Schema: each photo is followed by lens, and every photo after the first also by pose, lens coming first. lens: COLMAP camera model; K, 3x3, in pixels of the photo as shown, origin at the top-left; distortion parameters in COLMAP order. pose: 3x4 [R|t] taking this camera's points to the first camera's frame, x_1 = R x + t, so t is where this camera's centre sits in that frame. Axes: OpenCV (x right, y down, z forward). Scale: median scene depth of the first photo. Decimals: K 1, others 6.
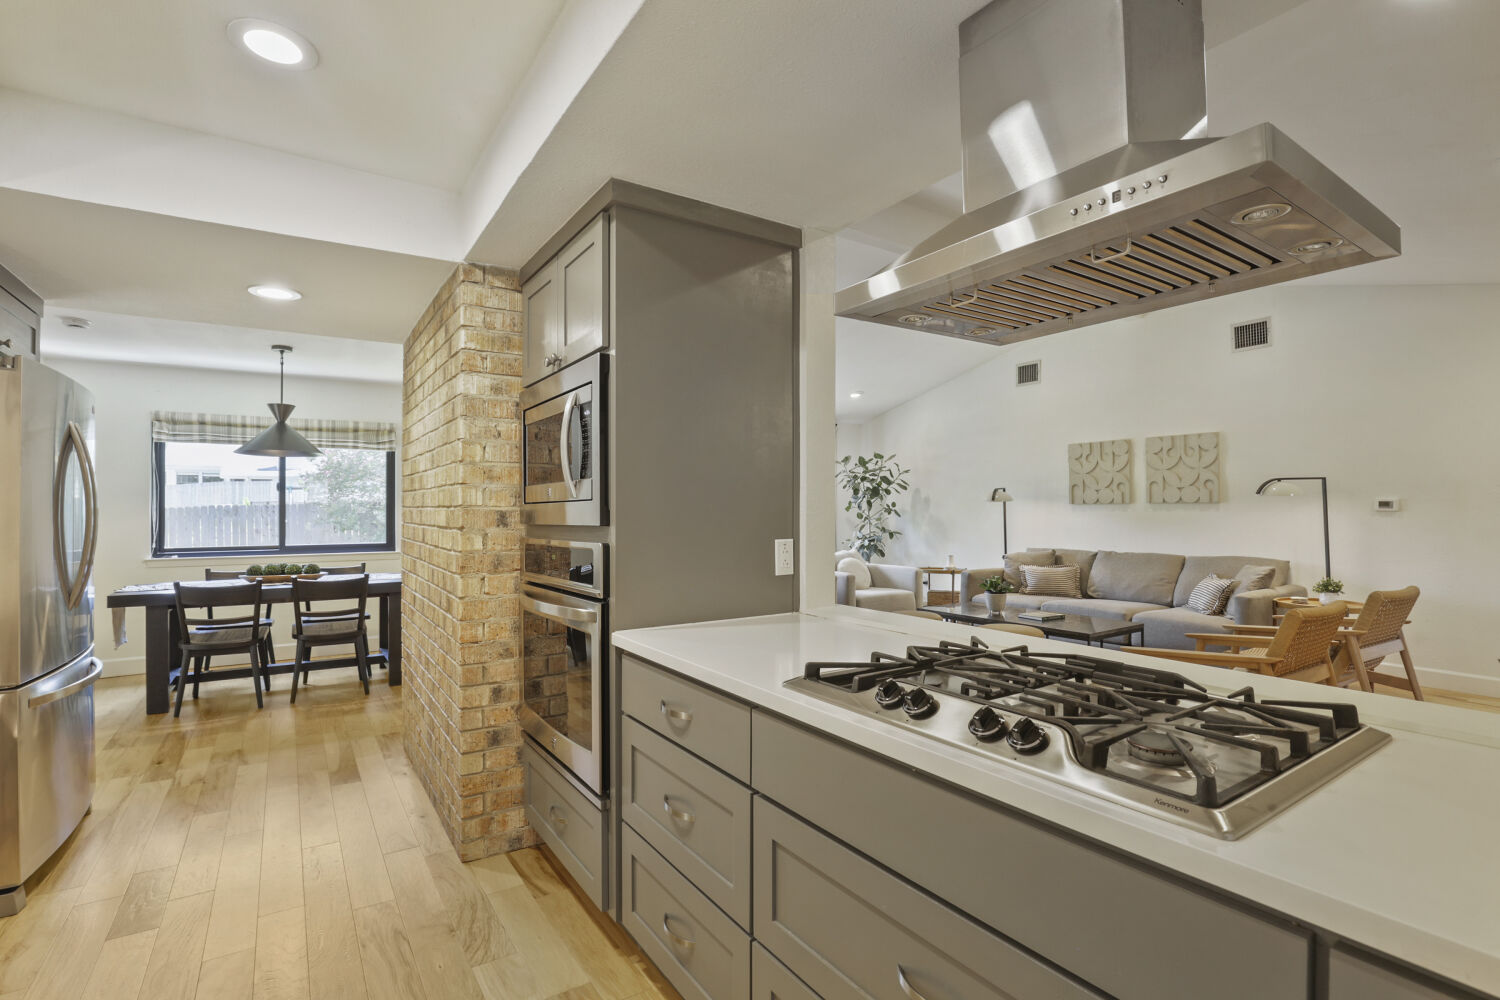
lens RADIAL K [[685.7, 0, 743.1], [0, 685.7, 506.1], [0, 0, 1]] dist [-0.018531, 0.000283]
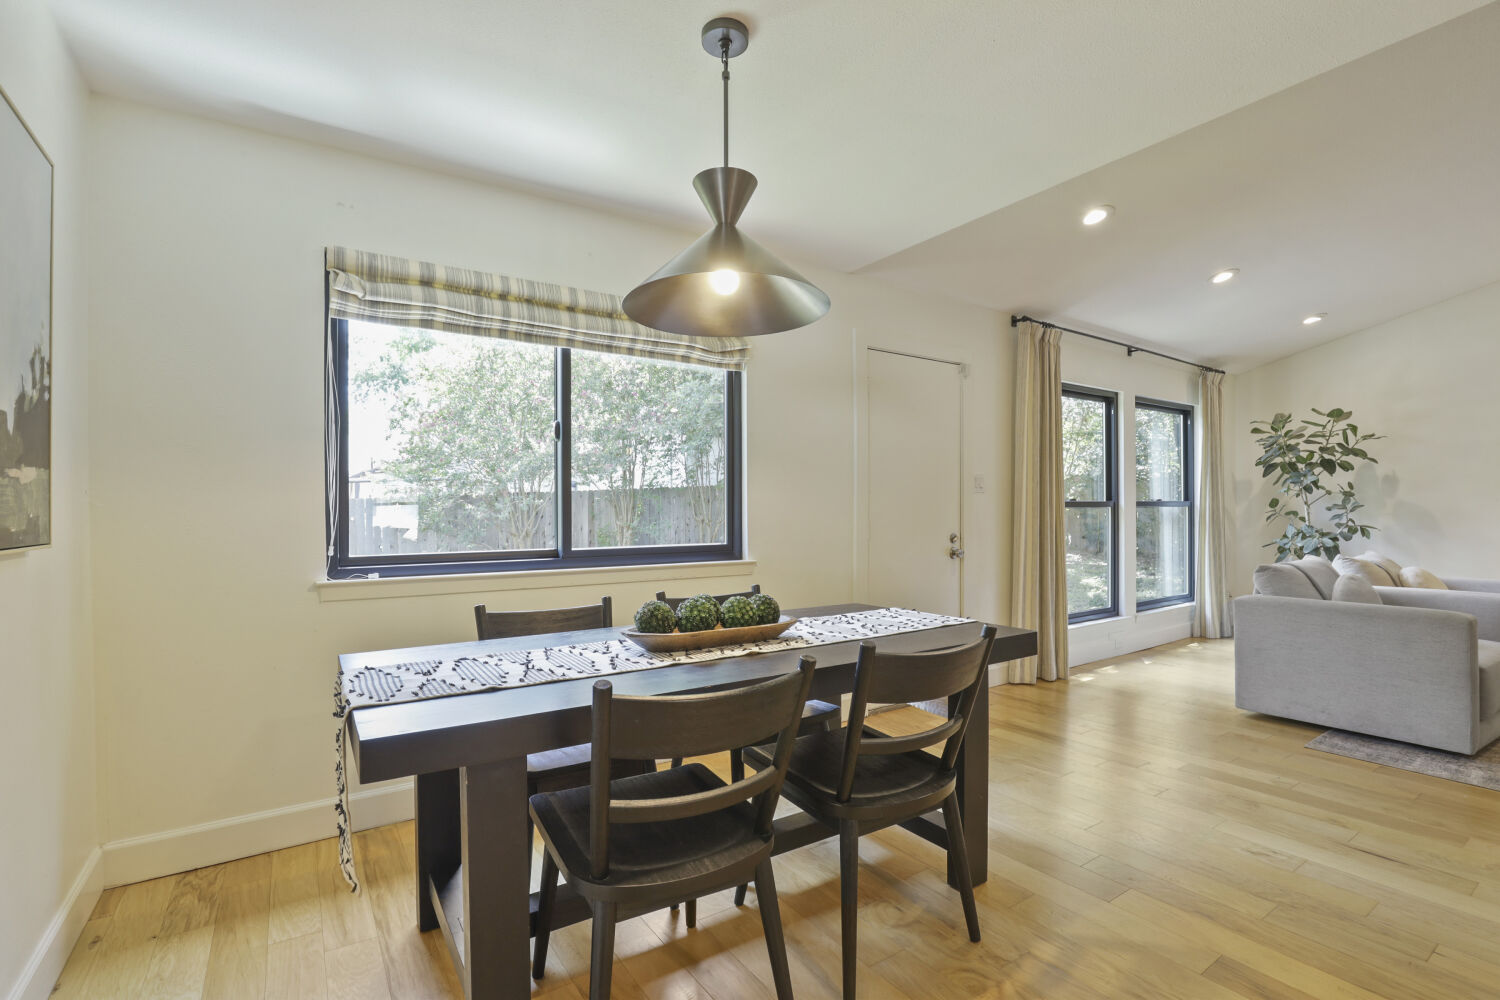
lens RADIAL K [[685.7, 0, 756.0], [0, 685.7, 503.1], [0, 0, 1]] dist [-0.018531, 0.000283]
pose [[0.999890, -0.005336, 0.013804, -0.588397], [0.005535, 0.999881, -0.014427, 0.034608], [-0.013725, 0.014501, 0.999801, 0.542381]]
